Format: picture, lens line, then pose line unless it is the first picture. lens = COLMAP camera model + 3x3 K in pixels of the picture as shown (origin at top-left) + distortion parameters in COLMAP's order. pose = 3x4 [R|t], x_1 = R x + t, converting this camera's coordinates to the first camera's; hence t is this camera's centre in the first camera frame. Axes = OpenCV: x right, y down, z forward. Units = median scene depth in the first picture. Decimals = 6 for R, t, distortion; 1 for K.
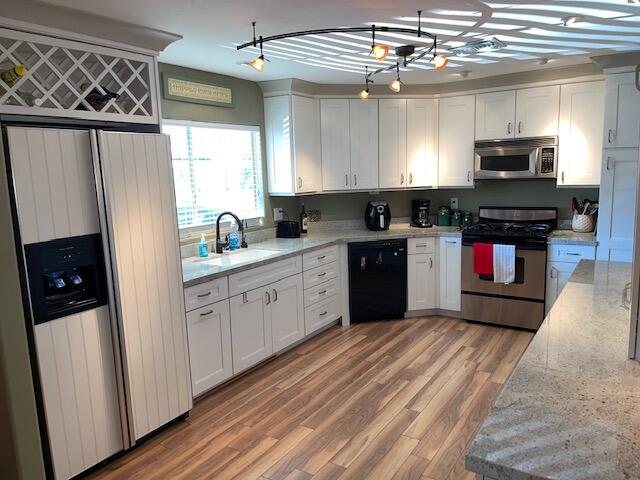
lens RADIAL K [[492.7, 0, 322.2], [0, 492.7, 240.8], [0, 0, 1]] dist [0.039841, -0.041300]
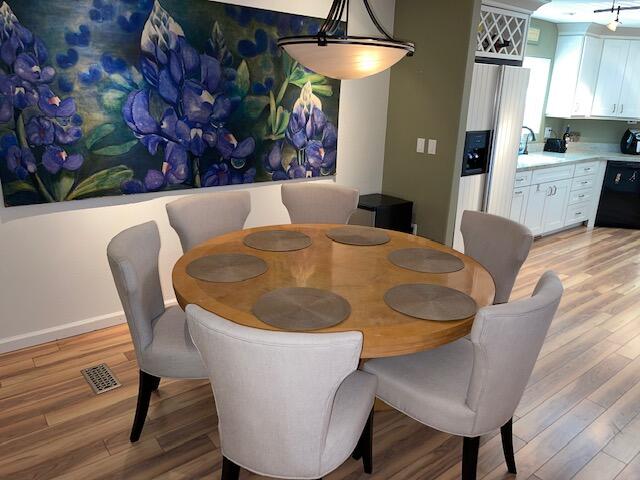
lens RADIAL K [[492.7, 0, 317.6], [0, 492.7, 236.9], [0, 0, 1]] dist [0.039841, -0.041300]
pose [[0.944515, 0.155112, -0.289537, -0.302593], [-0.111939, 0.980712, 0.160232, 0.090630], [0.308807, -0.118931, 0.943660, -0.525200]]
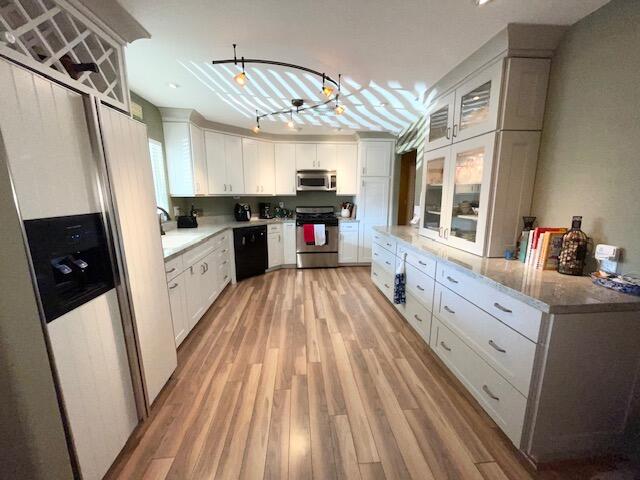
lens RADIAL K [[261.5, 0, 326.4], [0, 261.5, 240.8], [0, 0, 1]] dist [-0.002018, 0.000064]
pose [[0.781954, -0.081563, 0.617977, -0.279620], [0.067890, 0.996649, 0.045637, 0.029416], [-0.619628, 0.006269, 0.784870, 0.231994]]
